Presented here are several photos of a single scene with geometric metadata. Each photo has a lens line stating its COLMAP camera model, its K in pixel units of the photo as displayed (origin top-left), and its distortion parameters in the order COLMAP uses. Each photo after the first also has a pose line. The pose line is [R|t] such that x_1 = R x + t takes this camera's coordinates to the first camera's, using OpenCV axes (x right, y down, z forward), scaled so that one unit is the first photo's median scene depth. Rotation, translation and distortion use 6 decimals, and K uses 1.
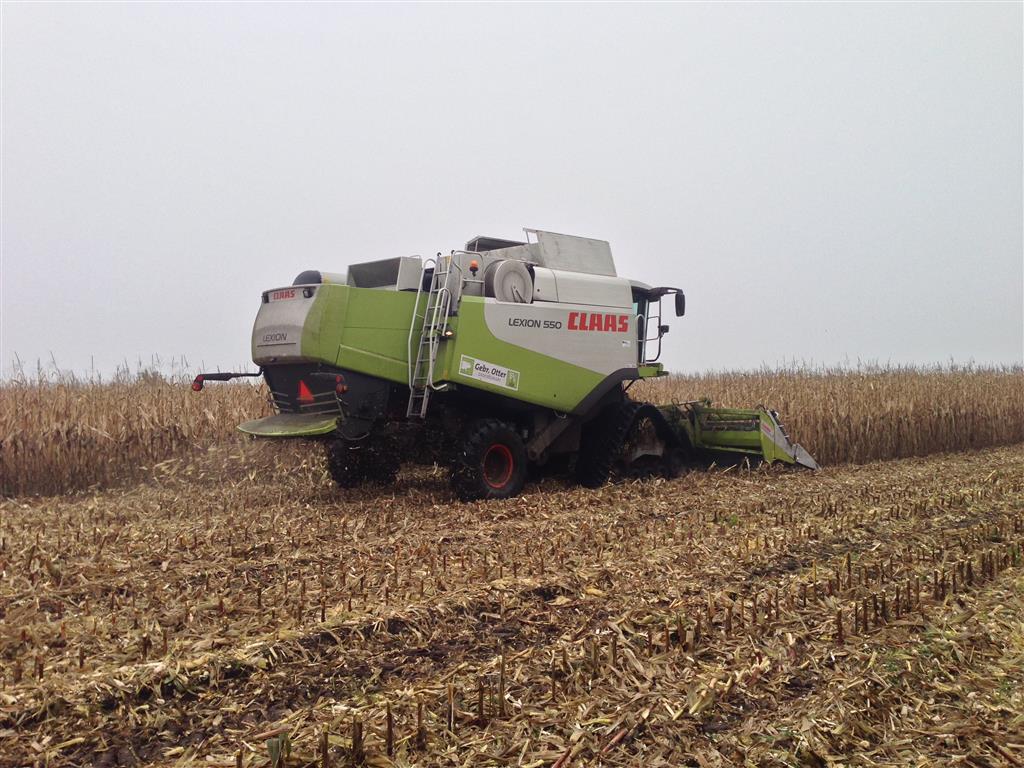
lens RADIAL K [[968.7, 0, 512.3], [0, 968.7, 384.7], [0, 0, 1]] dist [0.077368, 0.000000]
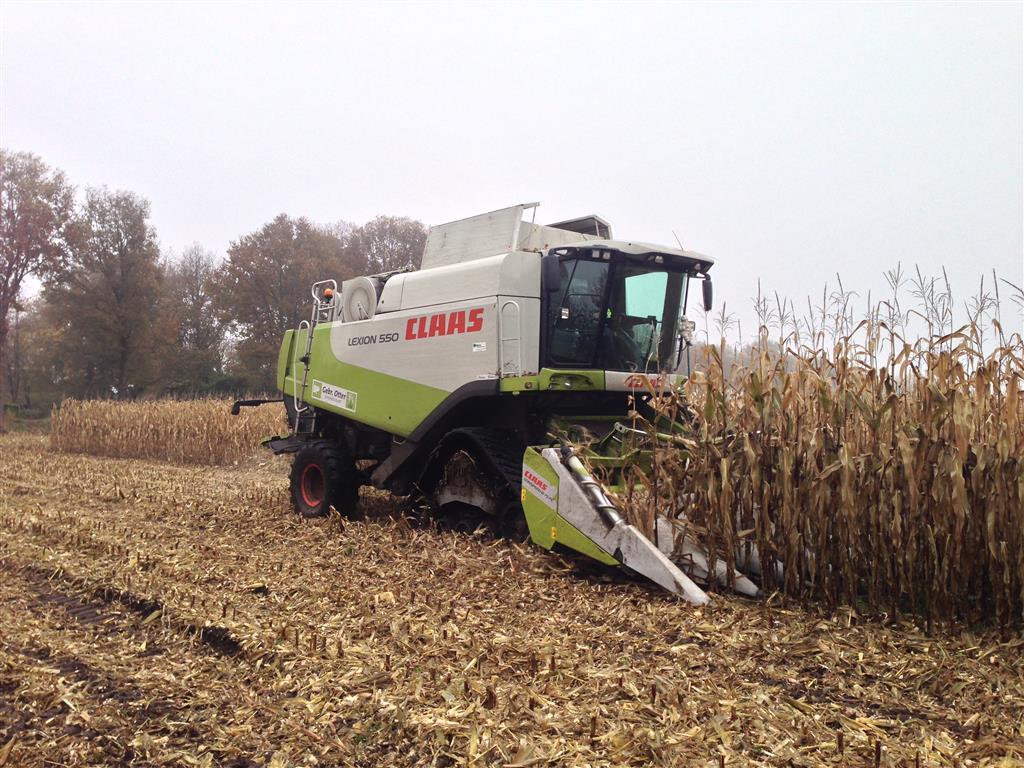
lens RADIAL K [[968.7, 0, 512.2], [0, 968.7, 385.3], [0, 0, 1]] dist [0.077368, 0.000000]
pose [[-0.088429, -0.030590, -0.995613, 0.875391], [0.005872, 0.999495, -0.031231, 0.009437], [0.996065, -0.008608, -0.088204, 1.141549]]
